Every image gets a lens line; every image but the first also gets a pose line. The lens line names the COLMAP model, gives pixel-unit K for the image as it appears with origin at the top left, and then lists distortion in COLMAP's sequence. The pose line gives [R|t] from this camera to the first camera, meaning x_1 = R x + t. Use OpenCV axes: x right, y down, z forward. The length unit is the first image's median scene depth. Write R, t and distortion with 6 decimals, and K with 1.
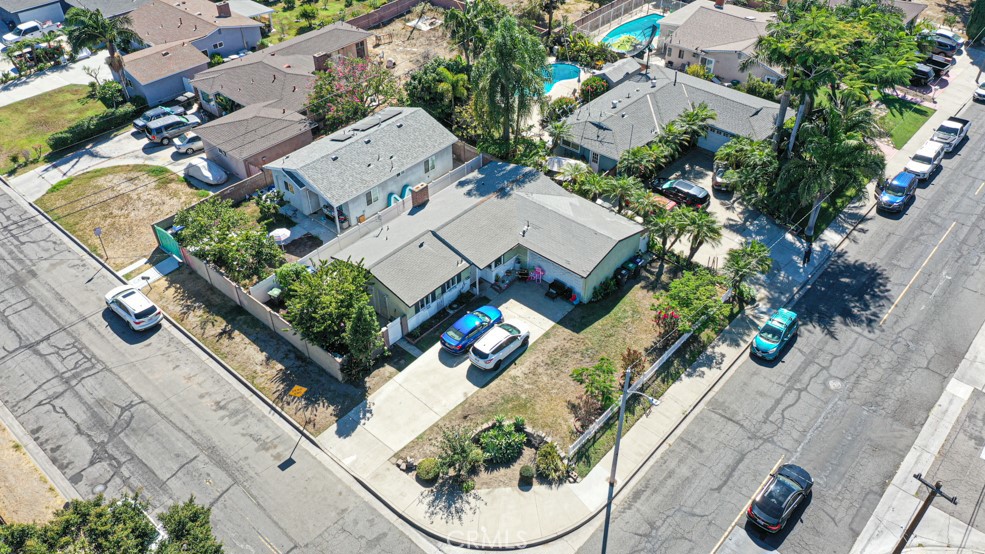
lens RADIAL K [[781.7, 0, 496.9], [0, 781.7, 276.9], [0, 0, 1]] dist [0.004203, 0.000778]
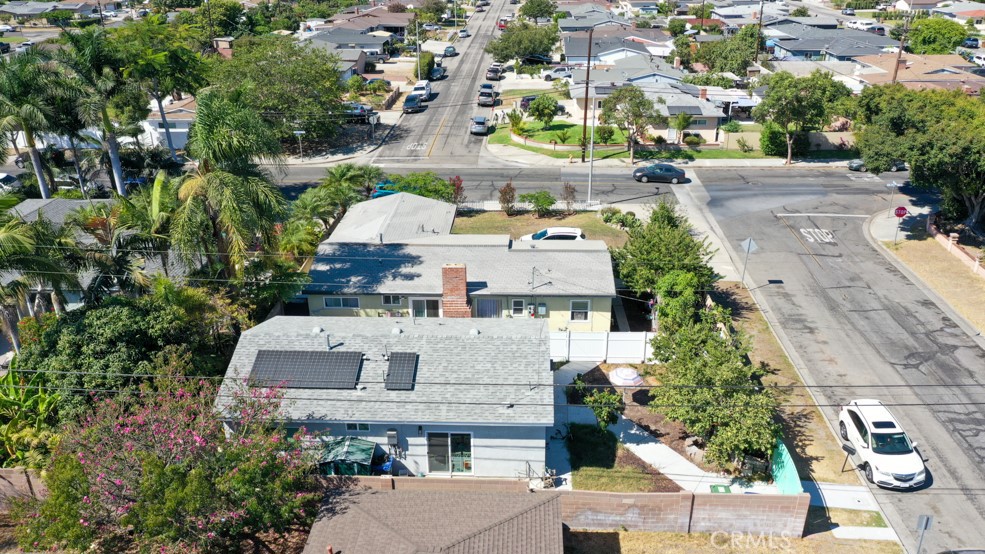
lens RADIAL K [[781.7, 0, 496.9], [0, 781.7, 276.9], [0, 0, 1]] dist [0.004203, 0.000778]
pose [[-0.632927, -0.312755, 0.708228, -0.731020], [0.494709, 0.540286, 0.680701, -0.664105], [-0.595539, 0.781201, -0.187239, 1.297678]]
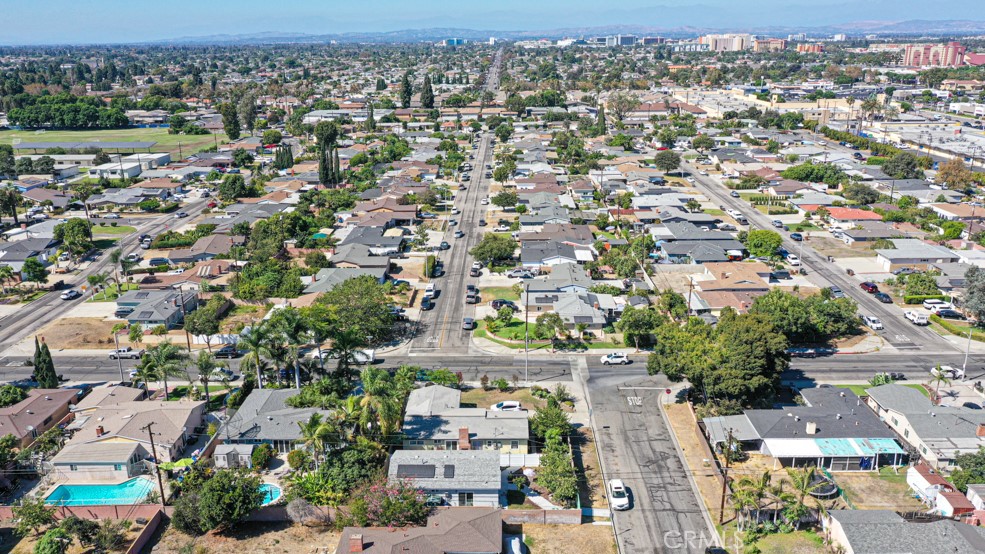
lens RADIAL K [[781.7, 0, 496.9], [0, 781.7, 276.9], [0, 0, 1]] dist [0.004203, 0.000778]
pose [[-0.656120, -0.219996, 0.721879, -1.569930], [0.481815, 0.614110, 0.625078, -1.618702], [-0.580828, 0.757938, -0.296932, 1.420307]]
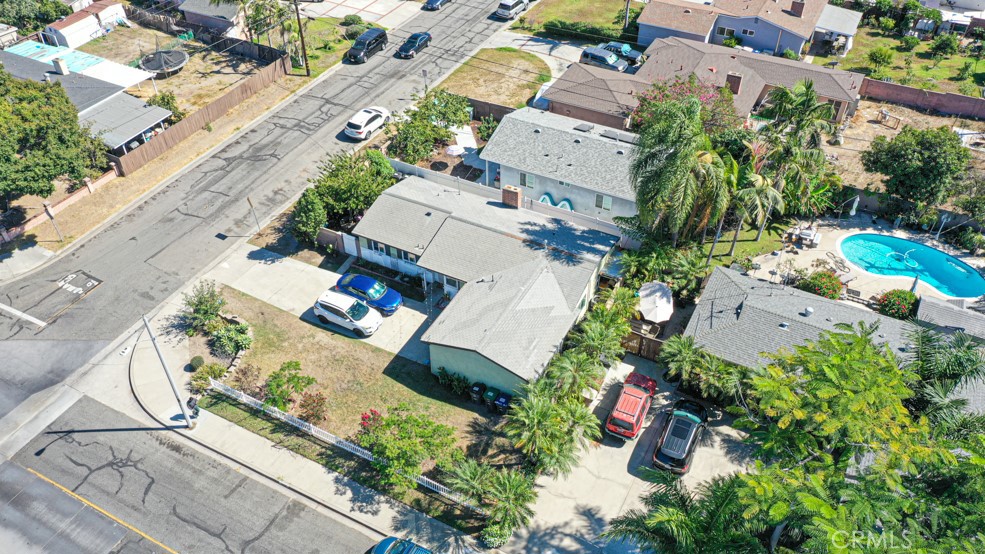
lens RADIAL K [[781.7, 0, 496.9], [0, 781.7, 276.9], [0, 0, 1]] dist [0.004203, 0.000778]
pose [[0.235543, 0.639828, -0.731533, 0.773708], [-0.610317, 0.683160, 0.401006, -0.480349], [0.756329, 0.352012, 0.551411, 0.575400]]
